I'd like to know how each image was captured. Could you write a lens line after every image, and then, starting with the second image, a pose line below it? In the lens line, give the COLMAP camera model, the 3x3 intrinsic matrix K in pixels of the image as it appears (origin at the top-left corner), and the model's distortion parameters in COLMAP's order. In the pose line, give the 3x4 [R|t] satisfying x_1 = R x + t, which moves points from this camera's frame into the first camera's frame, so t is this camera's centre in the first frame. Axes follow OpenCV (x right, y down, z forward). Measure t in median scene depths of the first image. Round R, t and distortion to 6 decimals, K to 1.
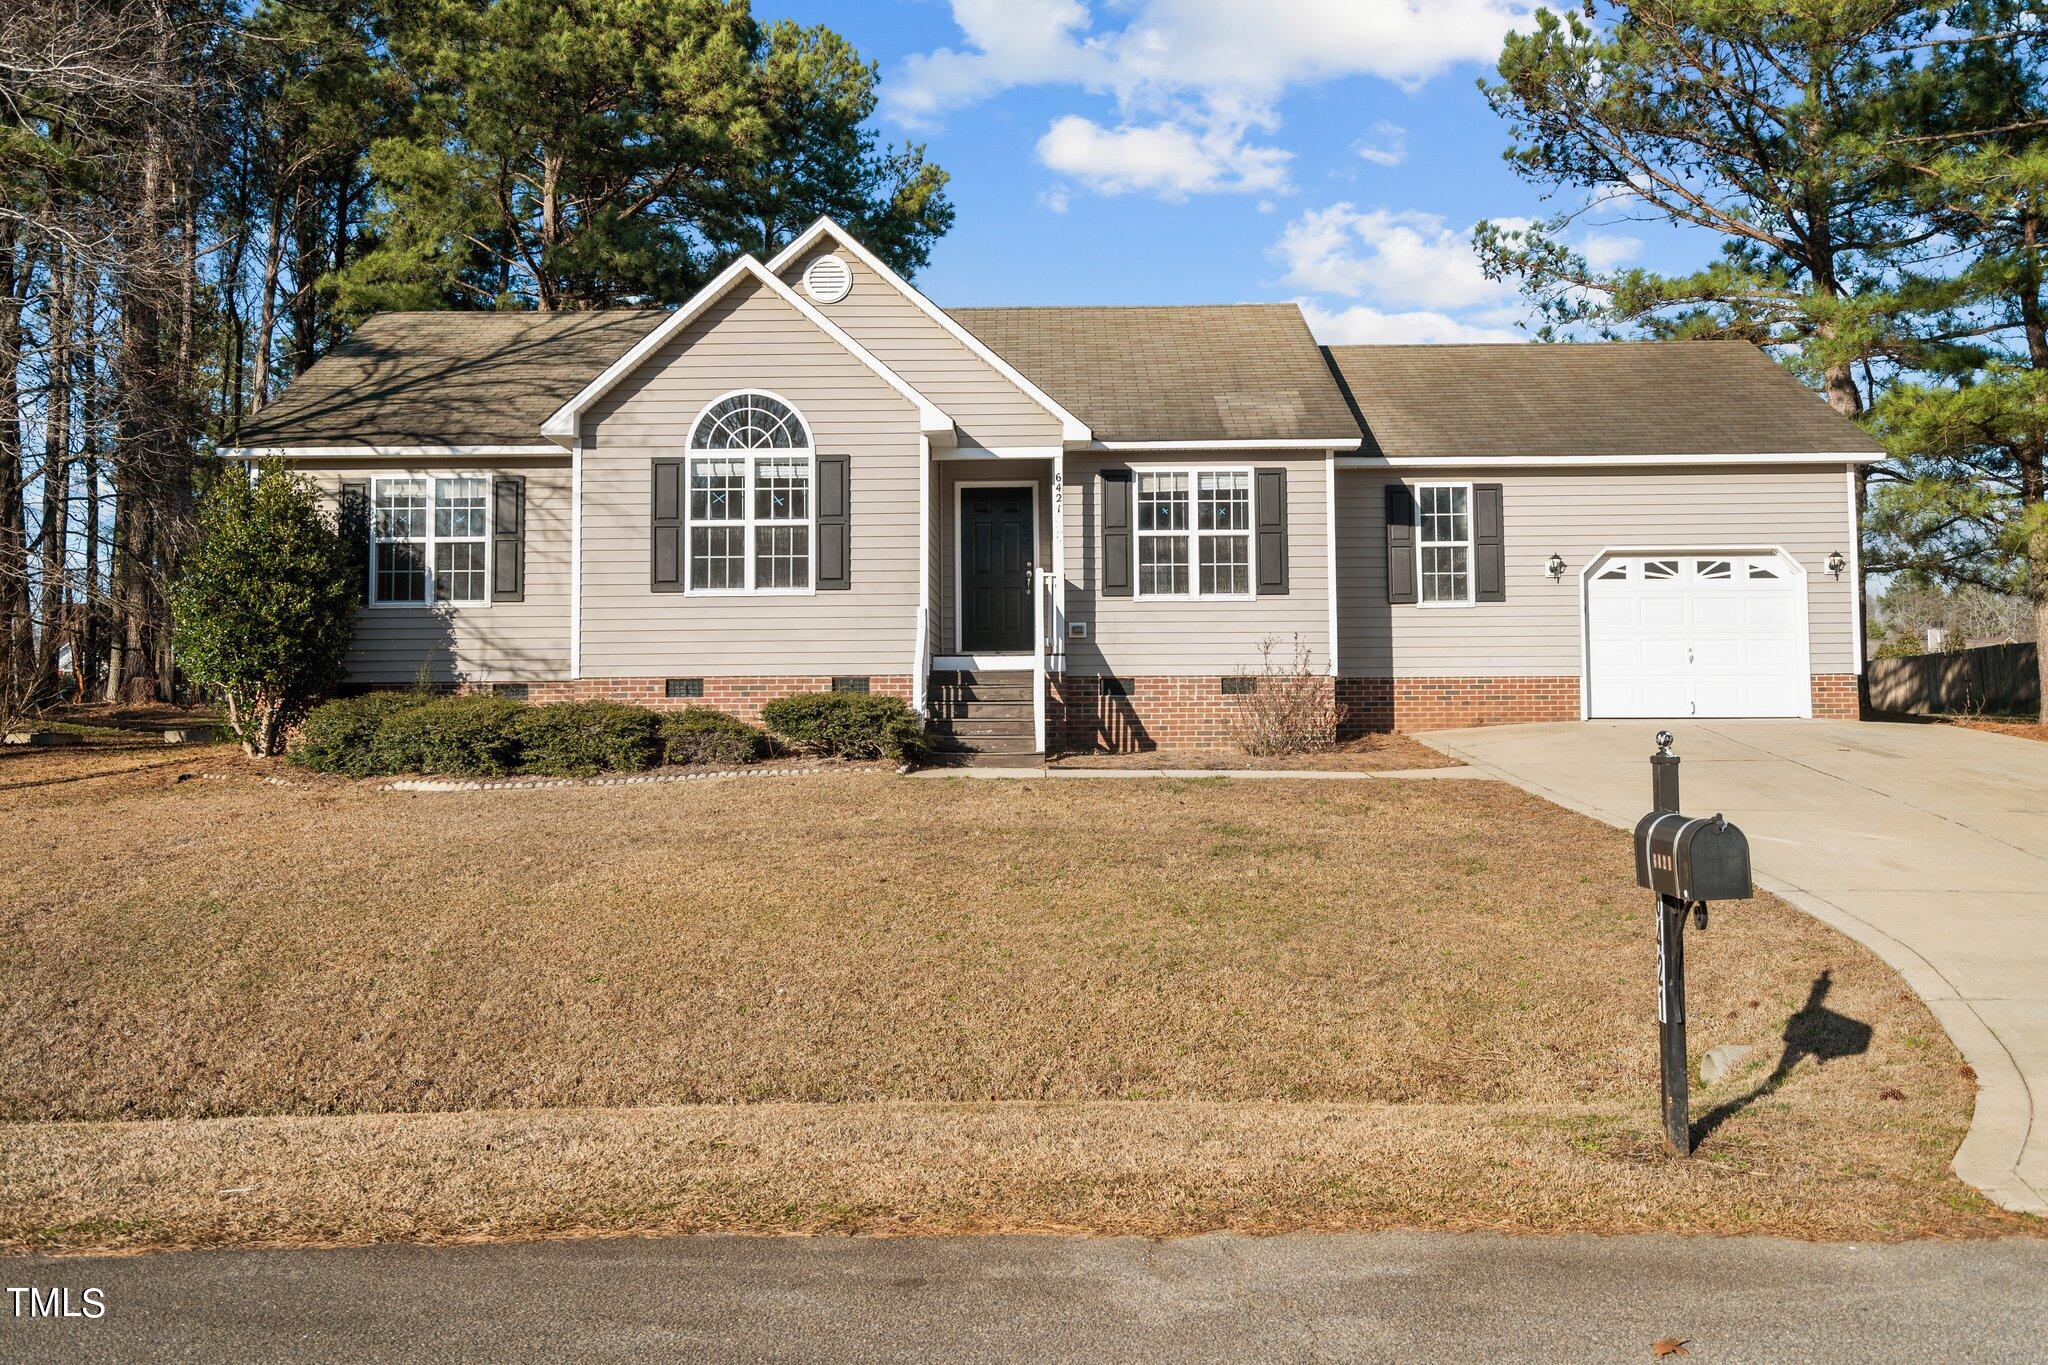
lens RADIAL K [[1711.4, 0, 1024.5], [0, 1711.4, 681.6], [0, 0, 1]] dist [-0.004898, -0.006170]
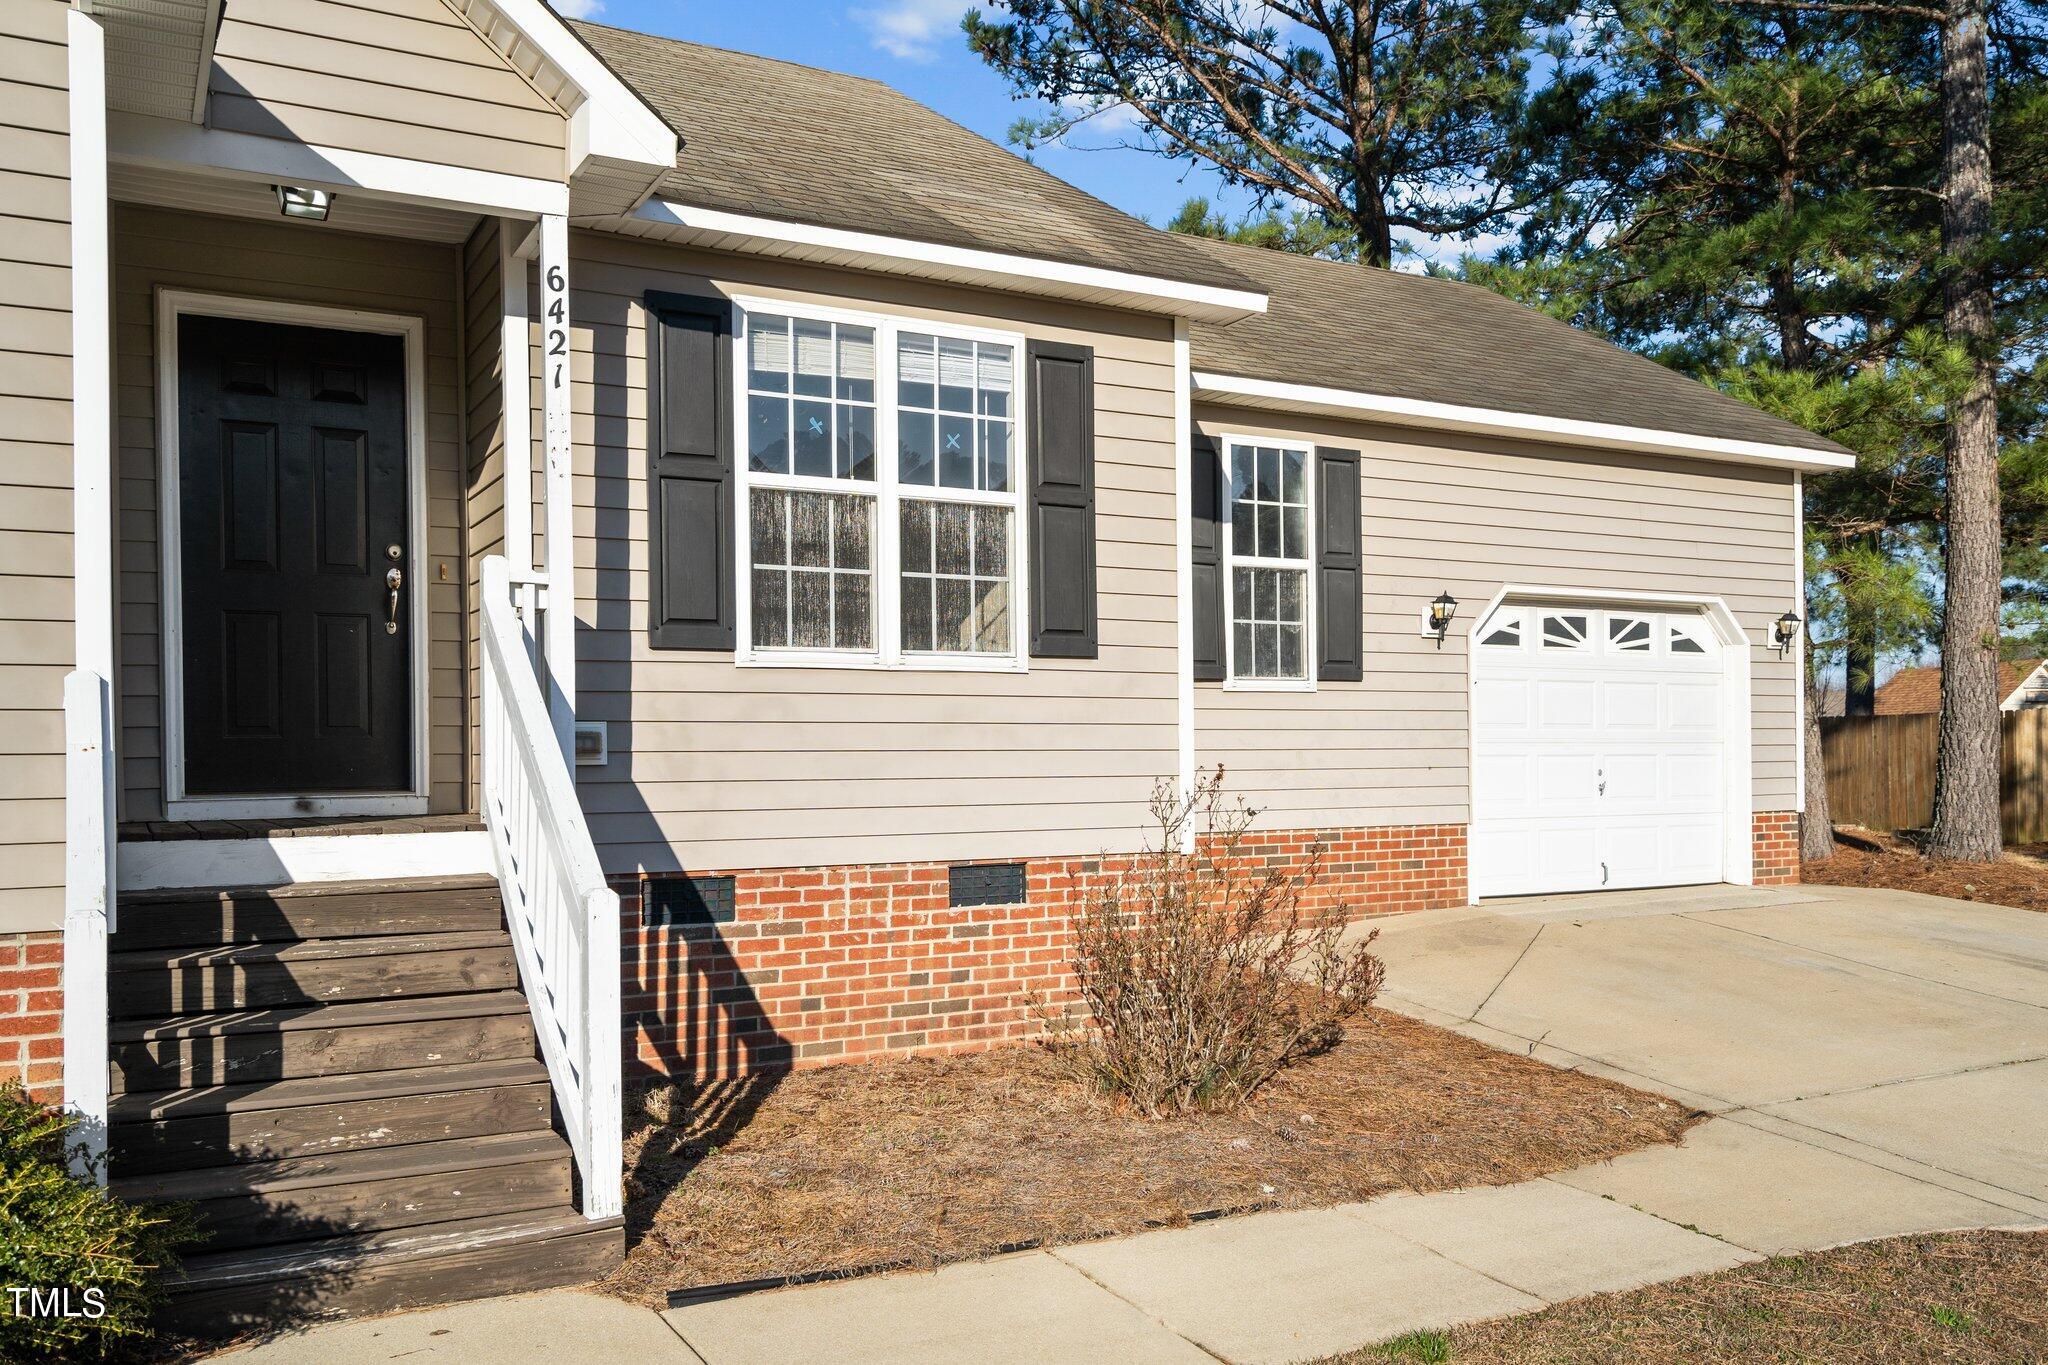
lens RADIAL K [[1651.4, 0, 1033.8], [0, 1651.4, 770.7], [0, 0, 1]] dist [0.025939, -0.006911]
pose [[0.869641, -0.004038, 0.493669, -0.055378], [-0.009651, 0.999636, 0.025177, -0.033836], [-0.493591, -0.026659, 0.869286, 0.659218]]
